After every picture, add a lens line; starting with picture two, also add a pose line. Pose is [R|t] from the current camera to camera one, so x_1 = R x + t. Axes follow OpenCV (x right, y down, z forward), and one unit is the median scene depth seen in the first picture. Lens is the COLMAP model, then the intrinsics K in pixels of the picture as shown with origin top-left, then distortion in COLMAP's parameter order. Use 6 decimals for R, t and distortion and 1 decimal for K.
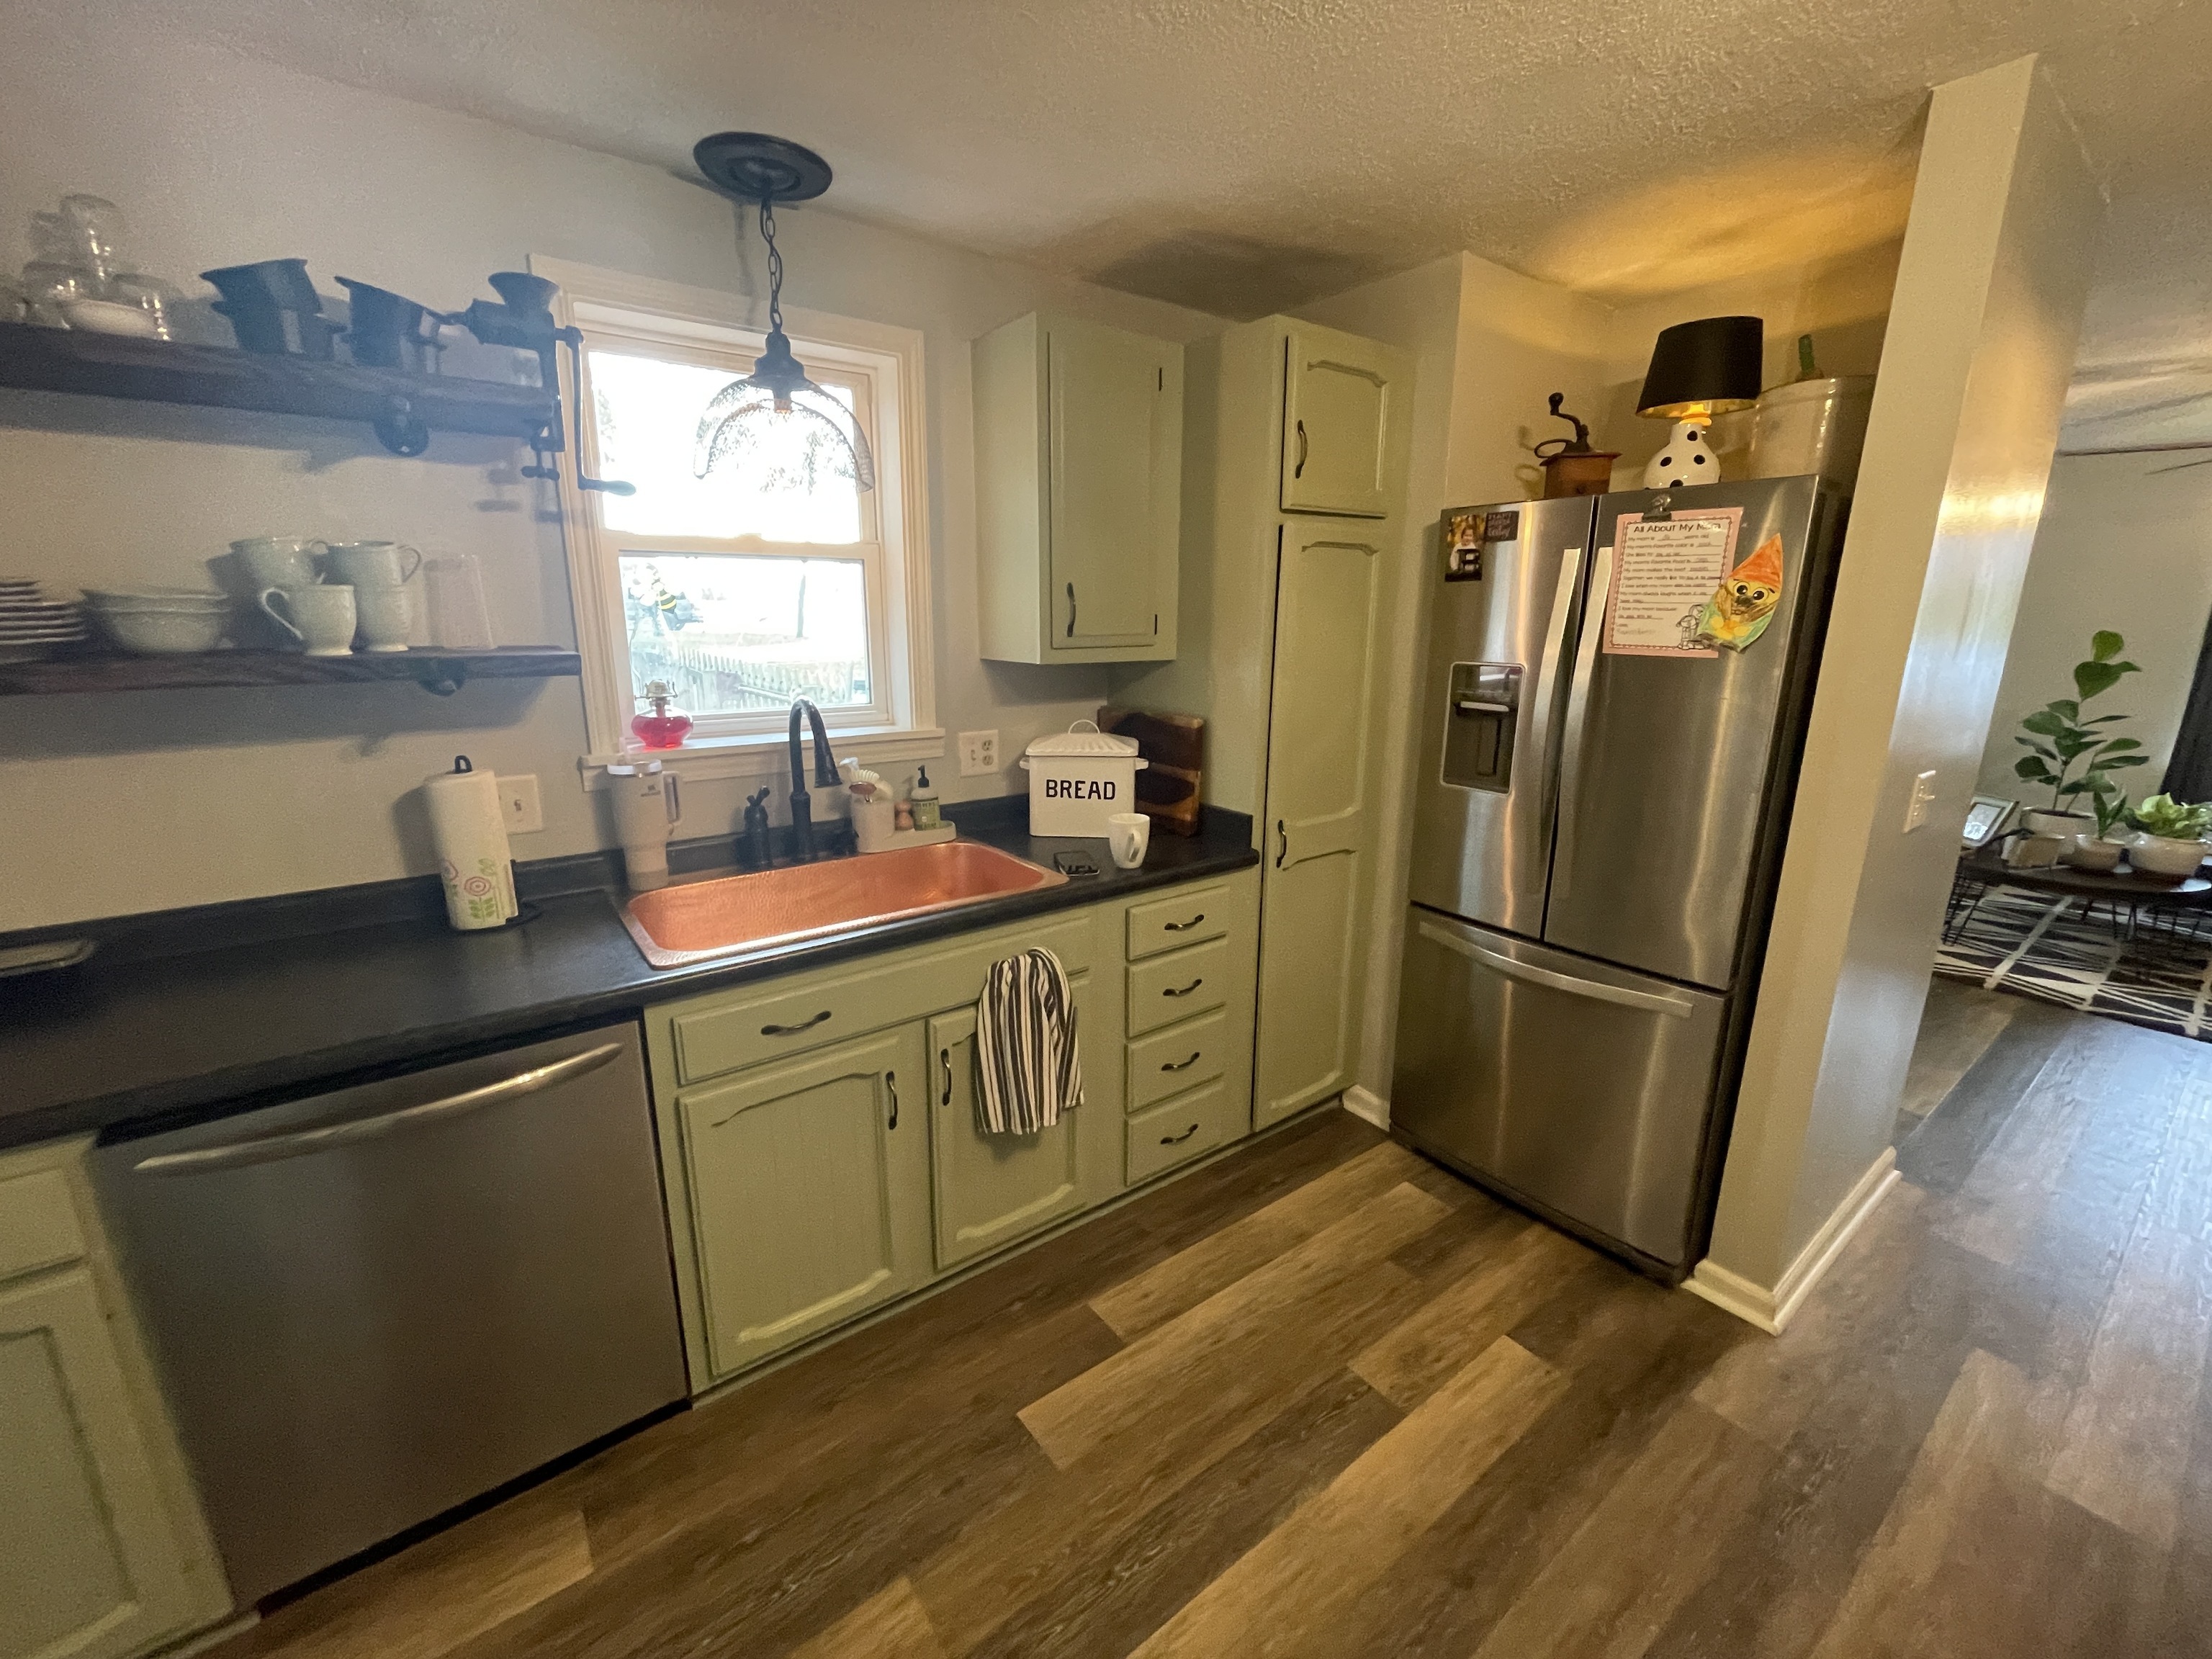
lens RADIAL K [[898.8, 0, 1106.0], [0, 898.8, 829.5], [0, 0, 1]] dist [-0.008948, 0.002840]
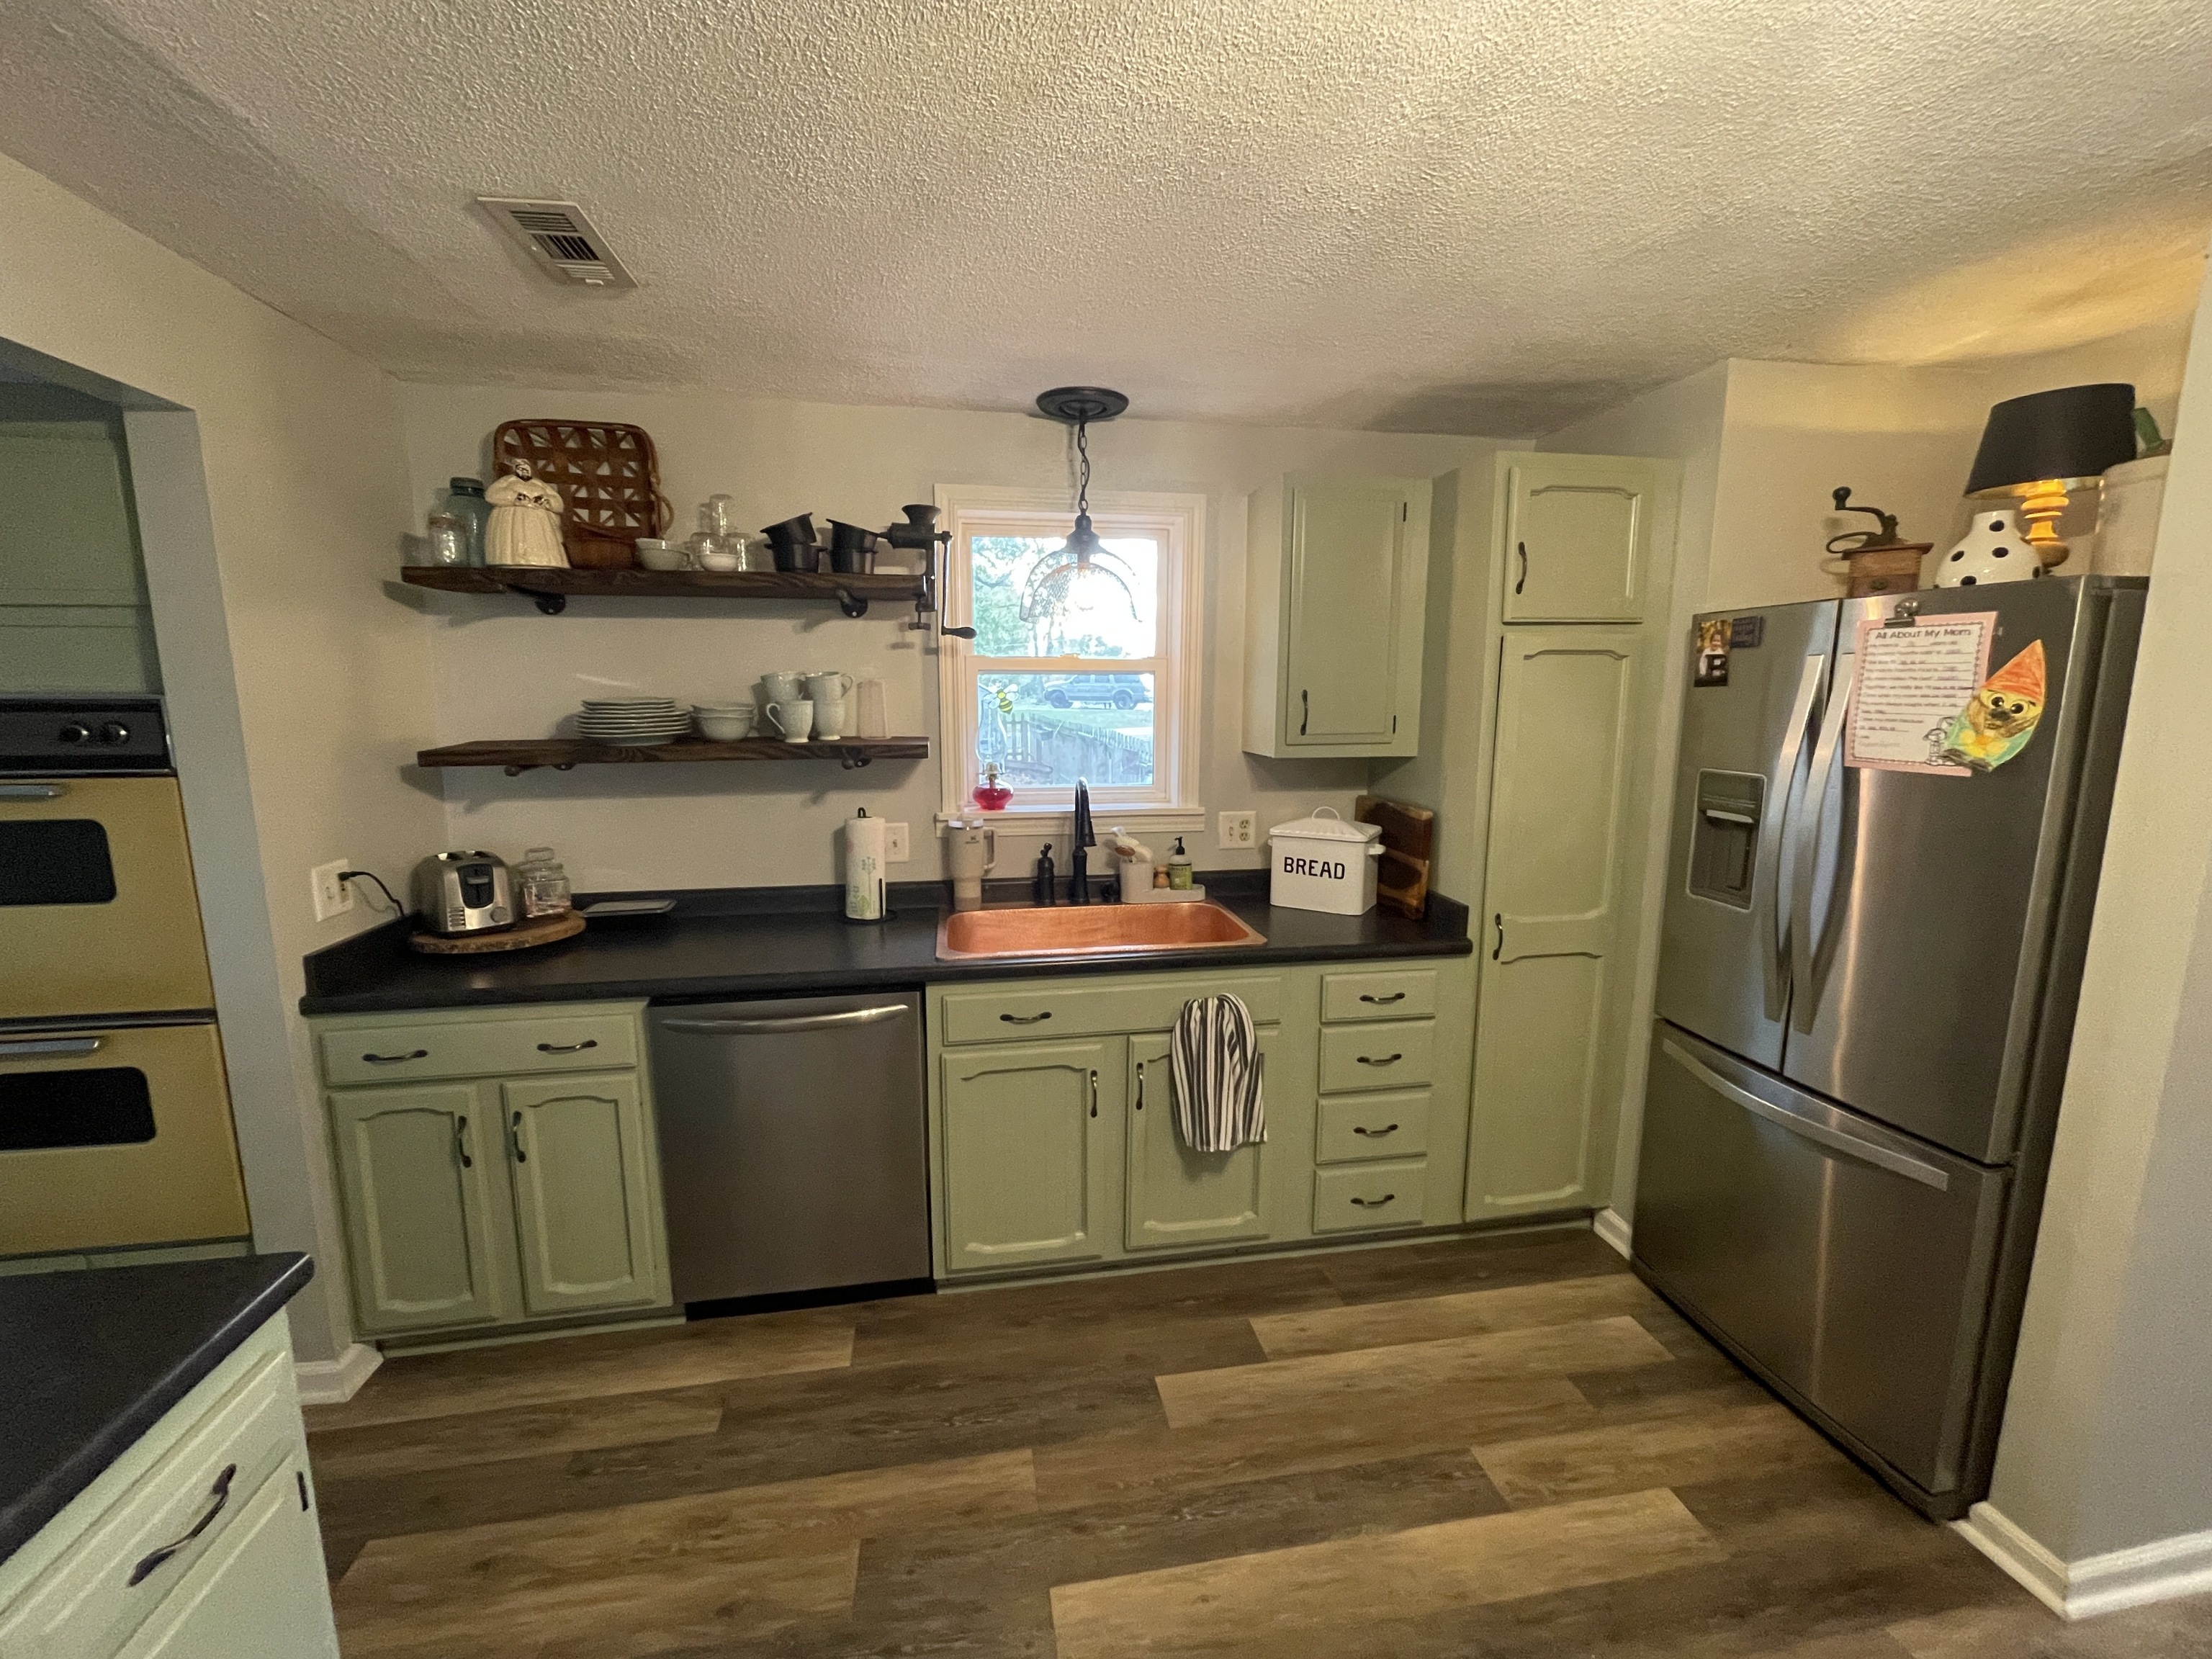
lens RADIAL K [[898.8, 0, 1106.0], [0, 898.8, 829.5], [0, 0, 1]] dist [-0.008948, 0.002840]
pose [[0.890882, 0.065932, -0.449424, 0.278997], [-0.103752, 0.992791, -0.060019, 0.002619], [0.442227, 0.100099, 0.891300, -0.144044]]
